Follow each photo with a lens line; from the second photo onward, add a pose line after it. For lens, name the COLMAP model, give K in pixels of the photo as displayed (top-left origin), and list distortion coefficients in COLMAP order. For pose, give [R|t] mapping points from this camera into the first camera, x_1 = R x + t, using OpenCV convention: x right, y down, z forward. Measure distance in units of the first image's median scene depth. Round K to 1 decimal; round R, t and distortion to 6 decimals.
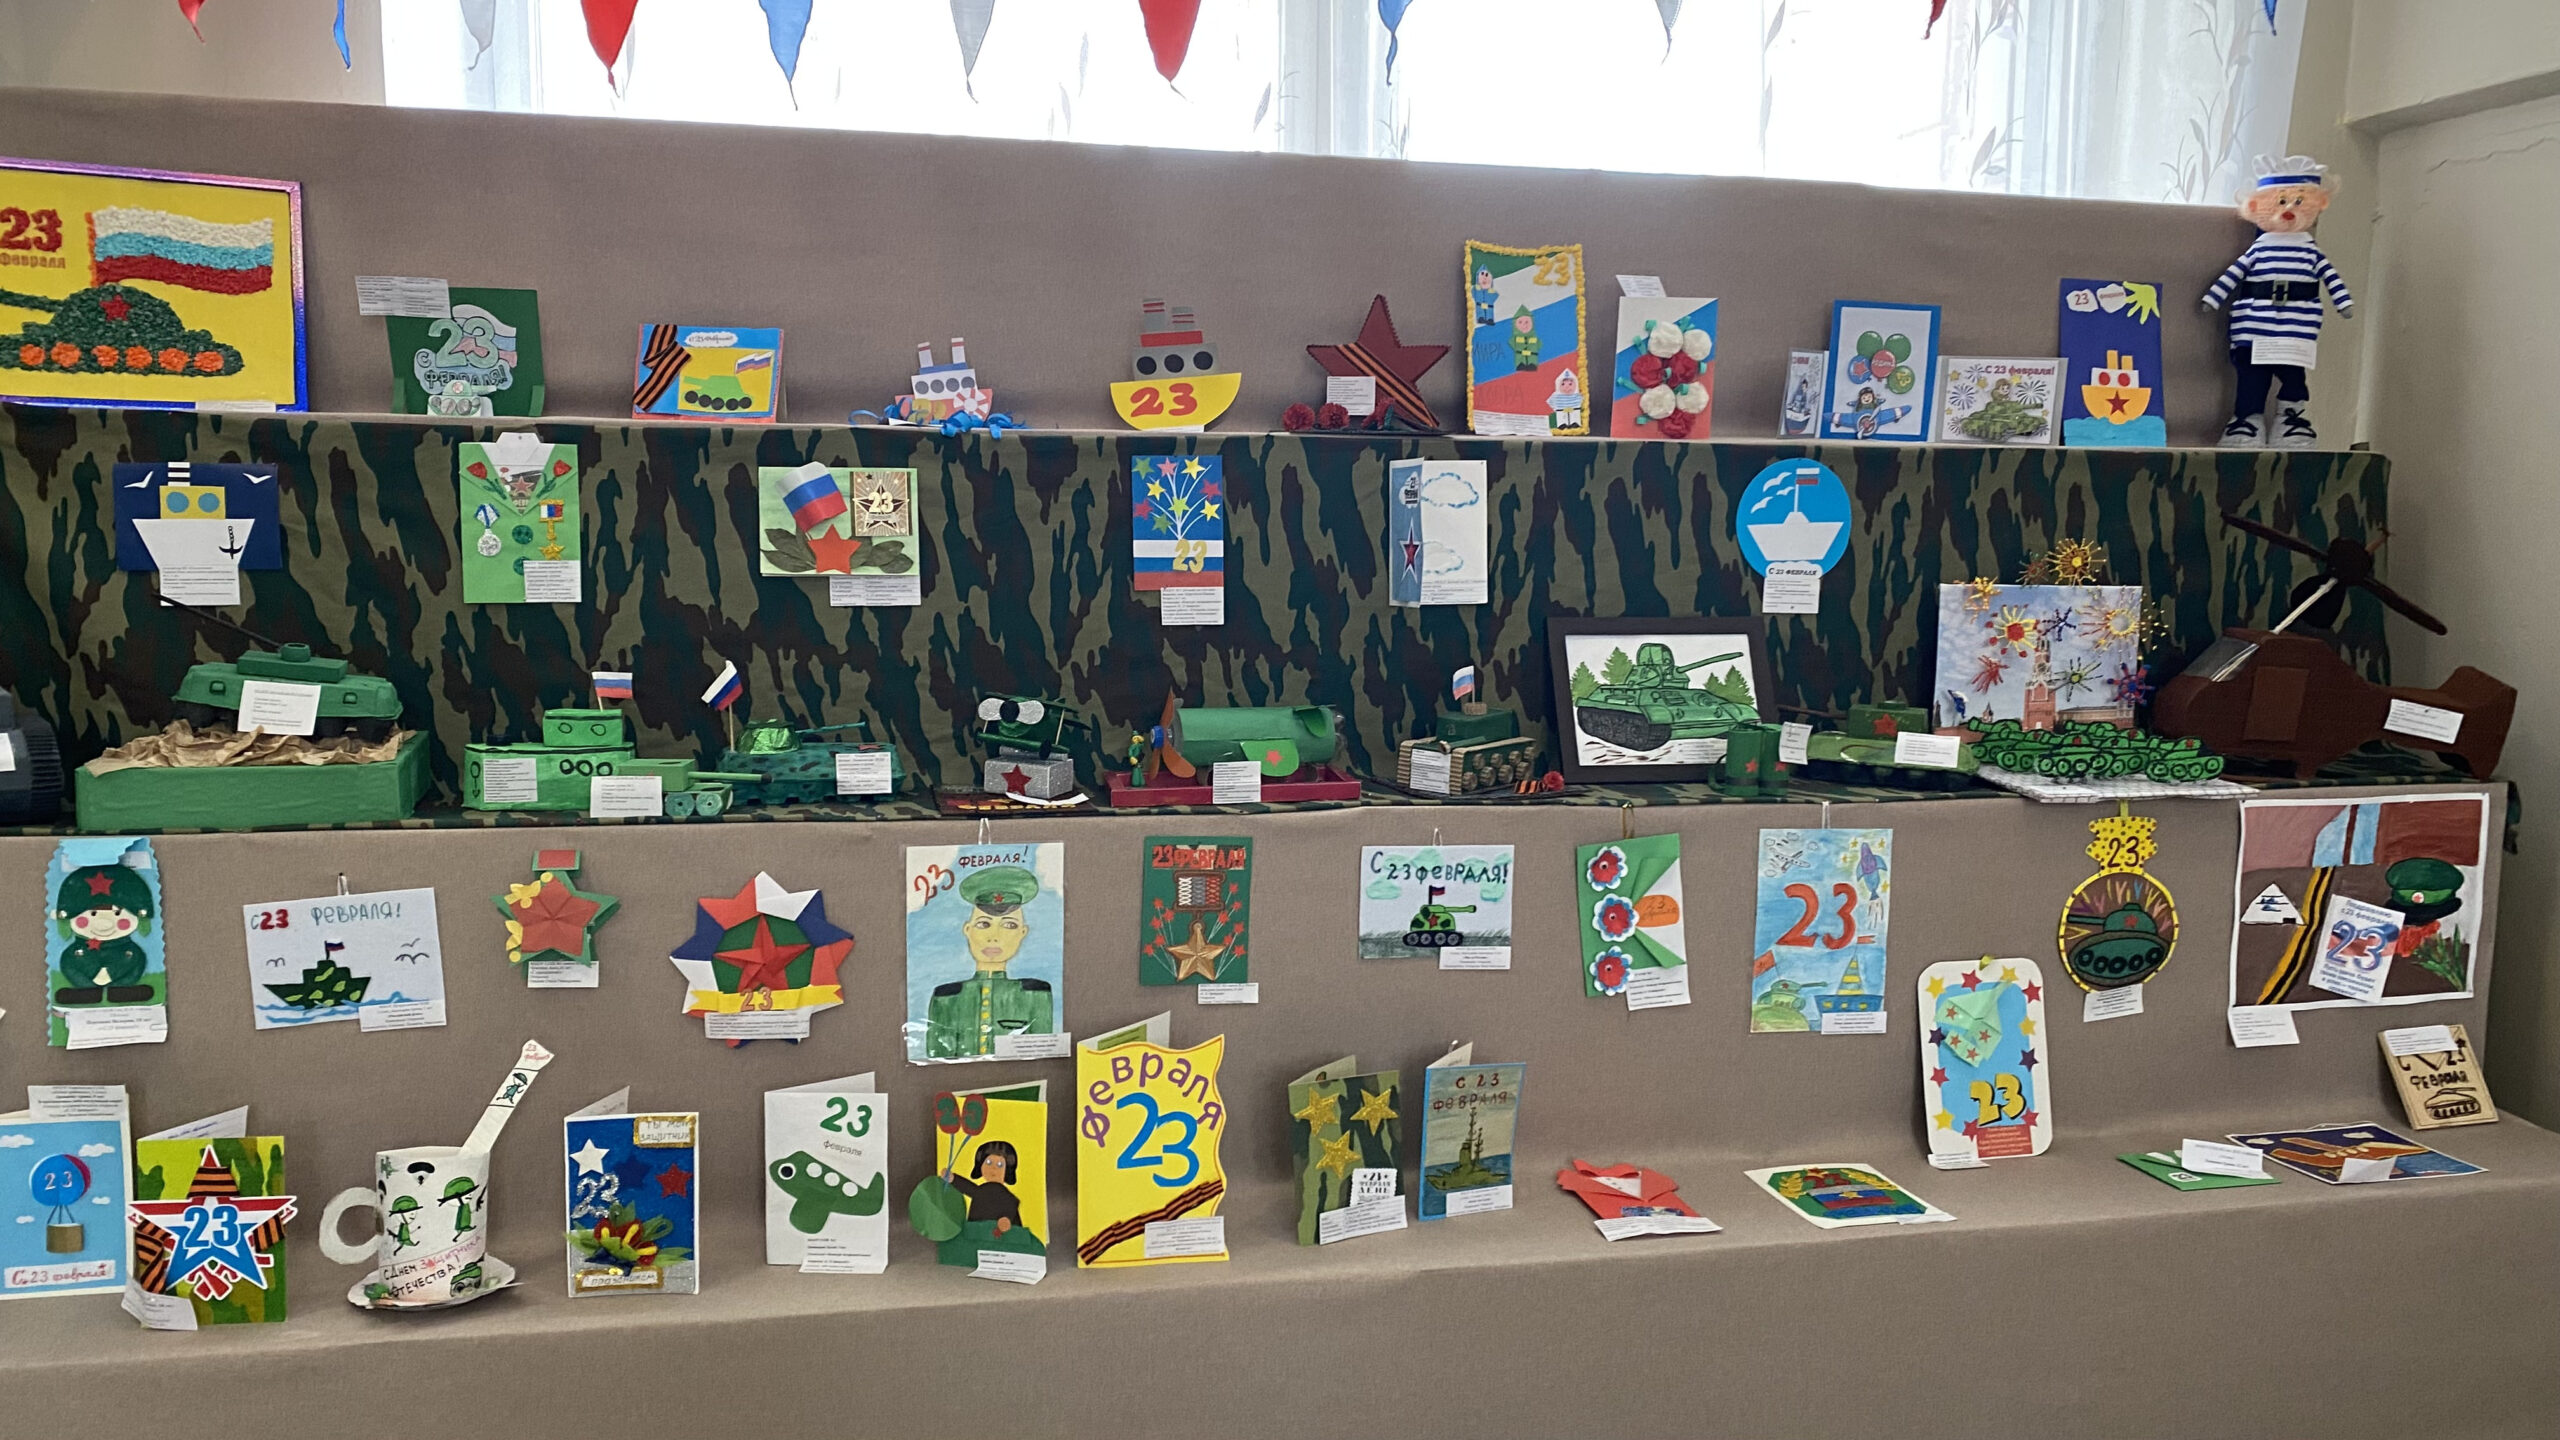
lens RADIAL K [[1937.5, 0, 1239.8], [0, 1937.5, 736.8], [0, 0, 1]] dist [0.154749, -0.366799]
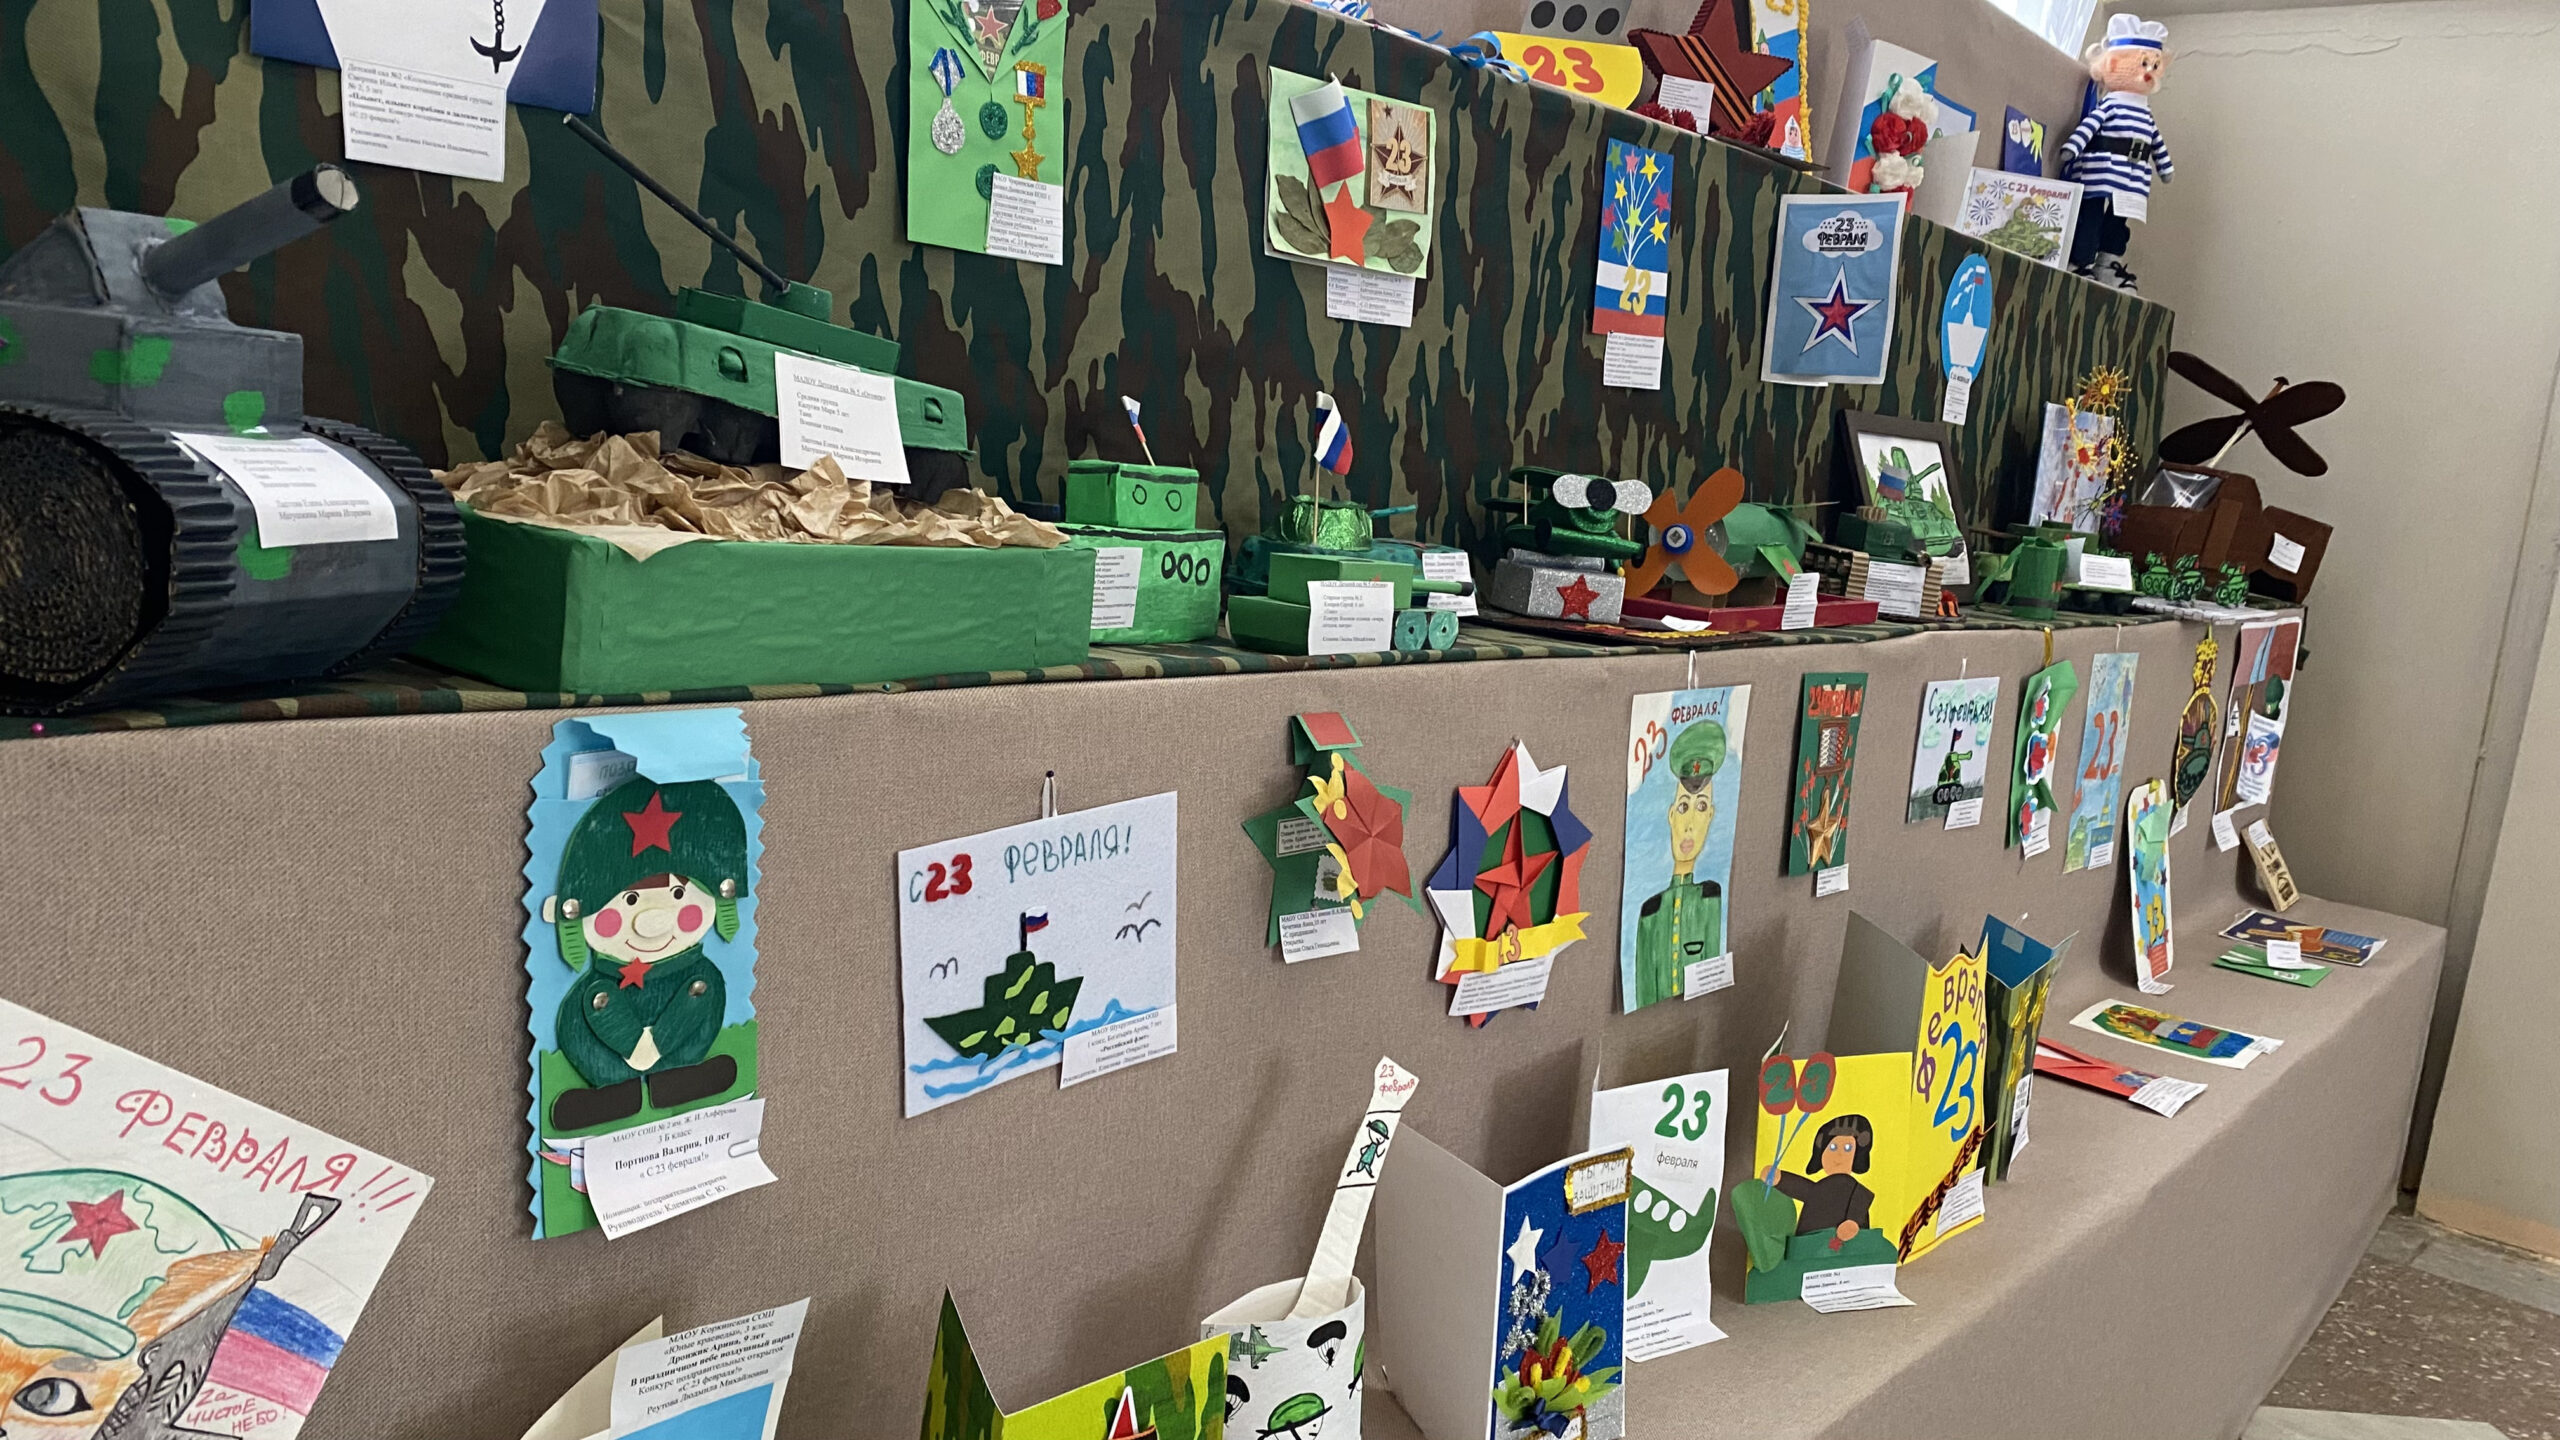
lens RADIAL K [[1937.5, 0, 1239.8], [0, 1937.5, 736.8], [0, 0, 1]] dist [0.154749, -0.366799]
pose [[0.788191, -0.037329, 0.614298, -0.616686], [-0.010903, 0.997155, 0.074582, 0.020961], [-0.615334, -0.065482, 0.785542, 0.514116]]
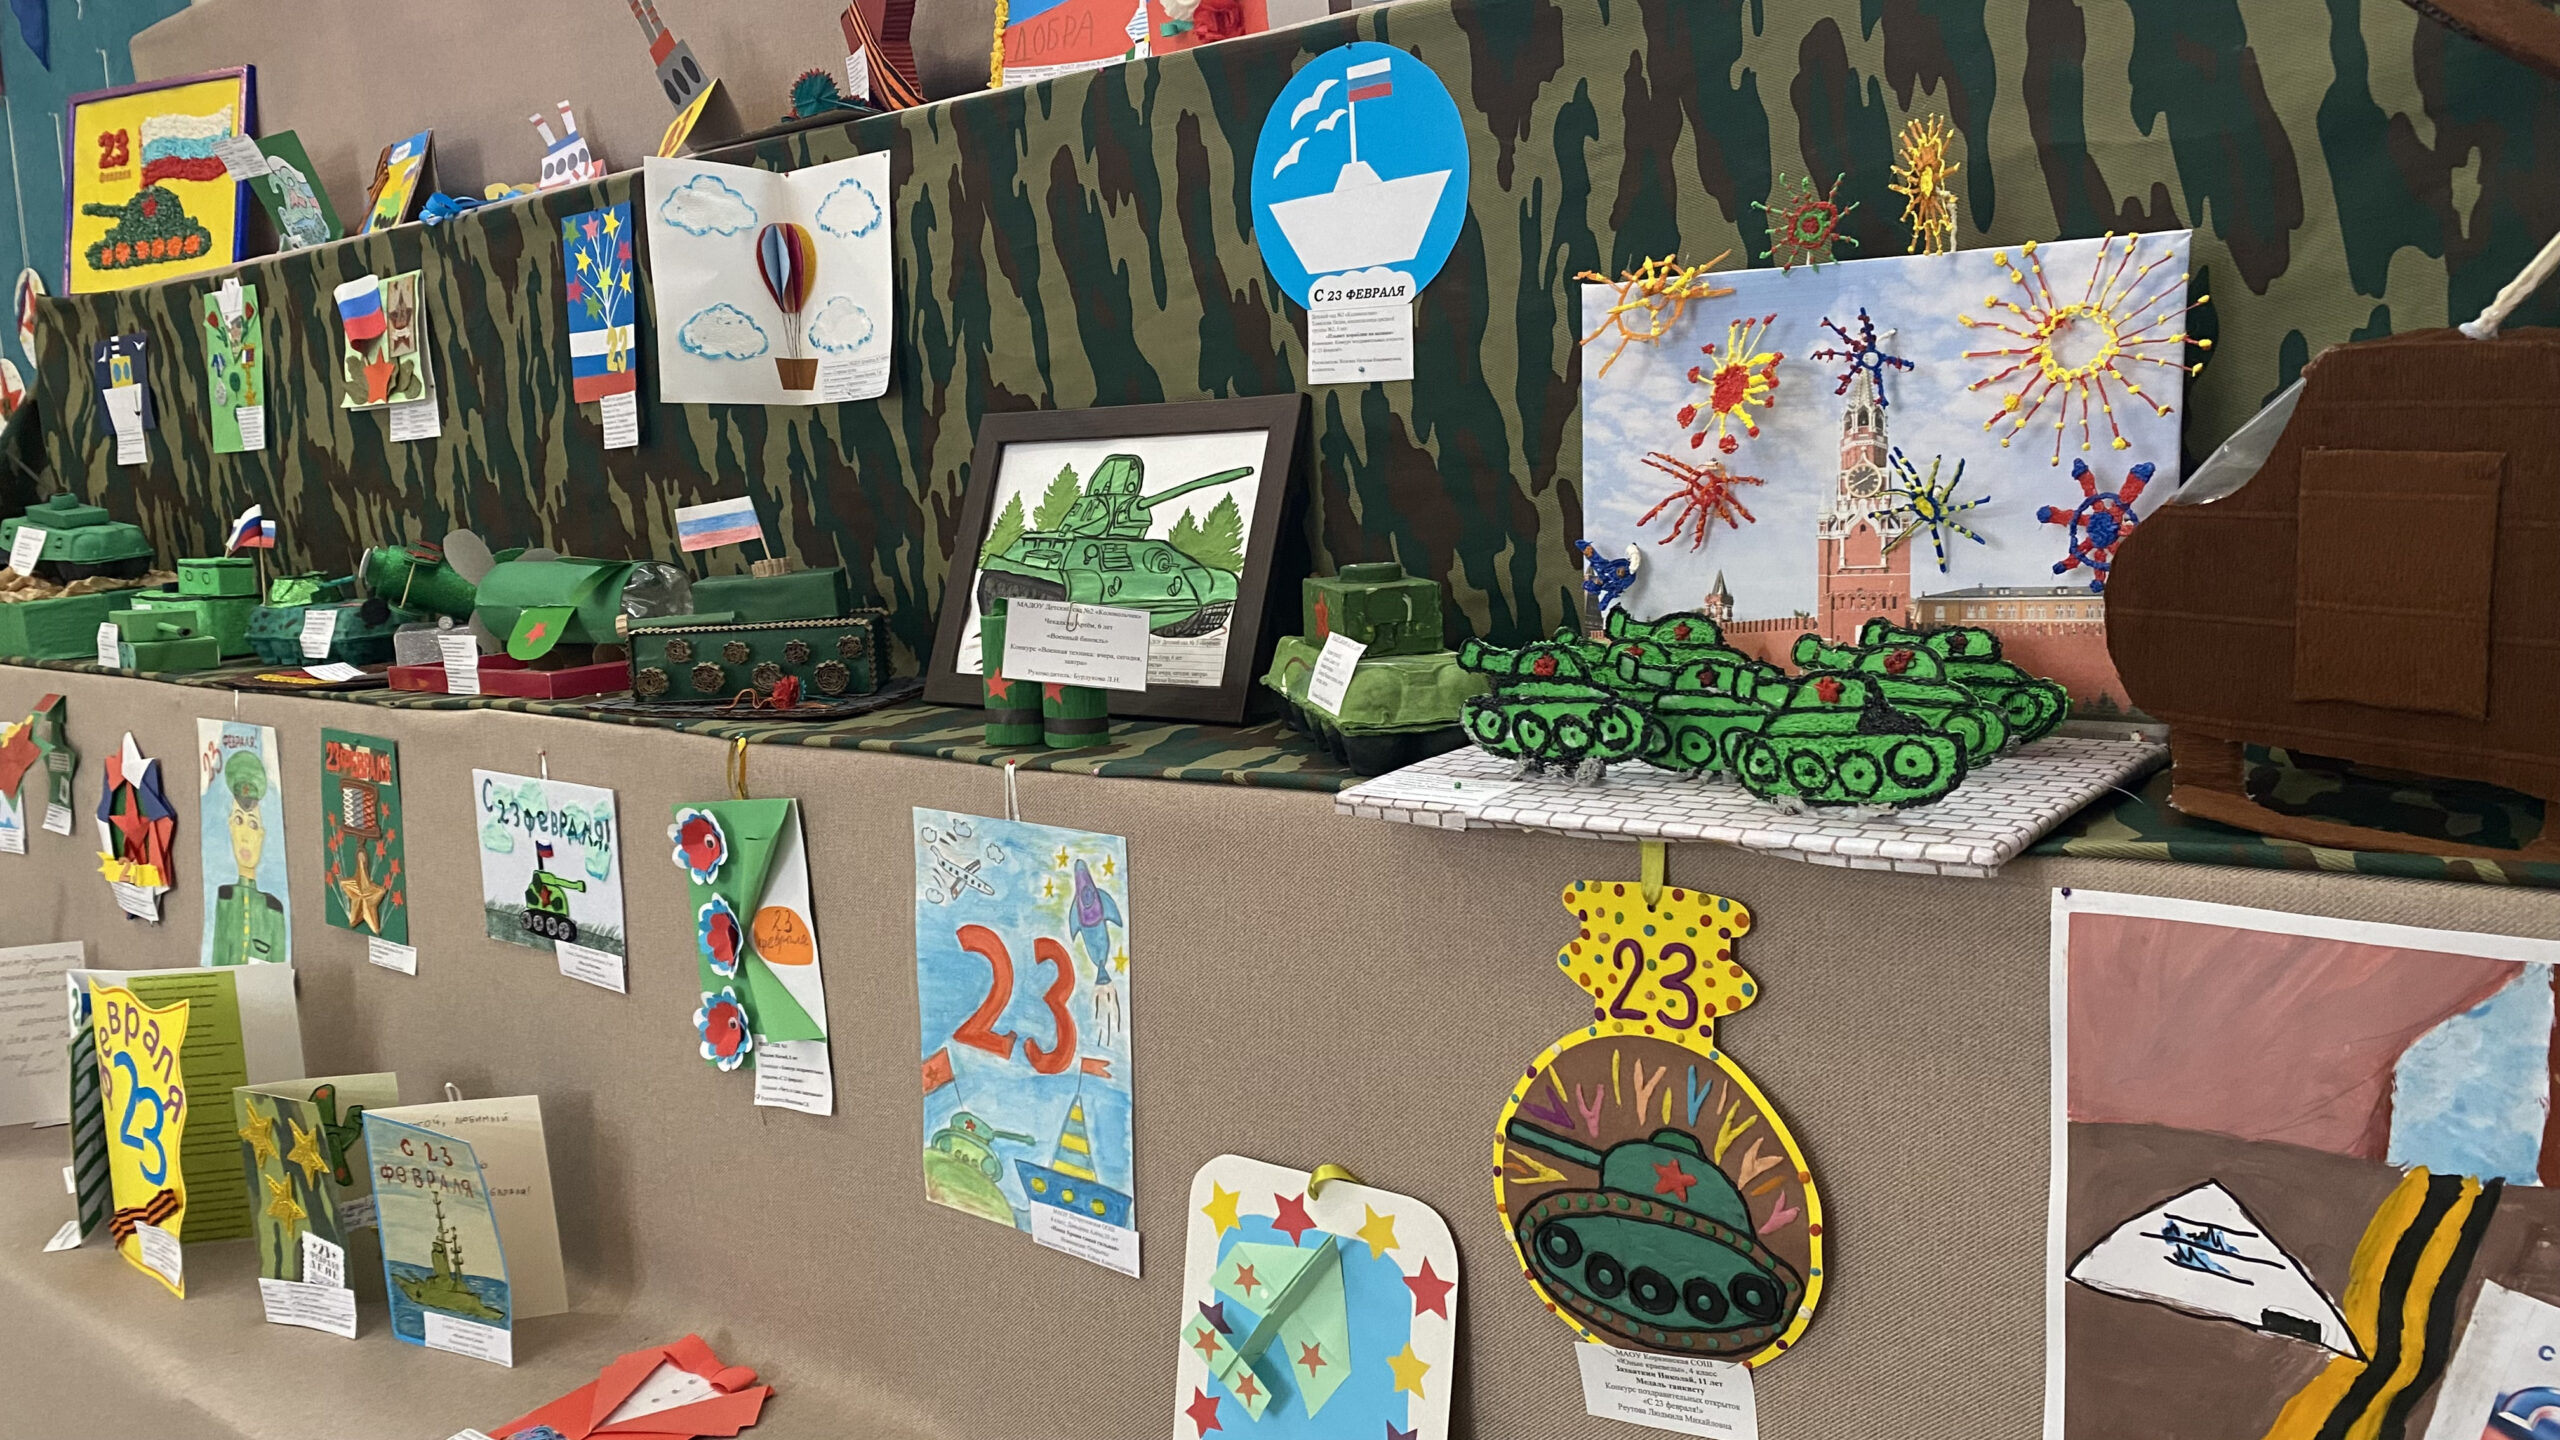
lens RADIAL K [[1918.0, 0, 1225.1], [0, 1918.0, 725.9], [0, 0, 1]] dist [0.151020, -0.311554]
pose [[0.618611, 0.069500, -0.782617, 0.699883], [-0.037774, 0.997559, 0.058730, -0.006088], [0.784789, -0.006768, 0.619726, 0.748748]]
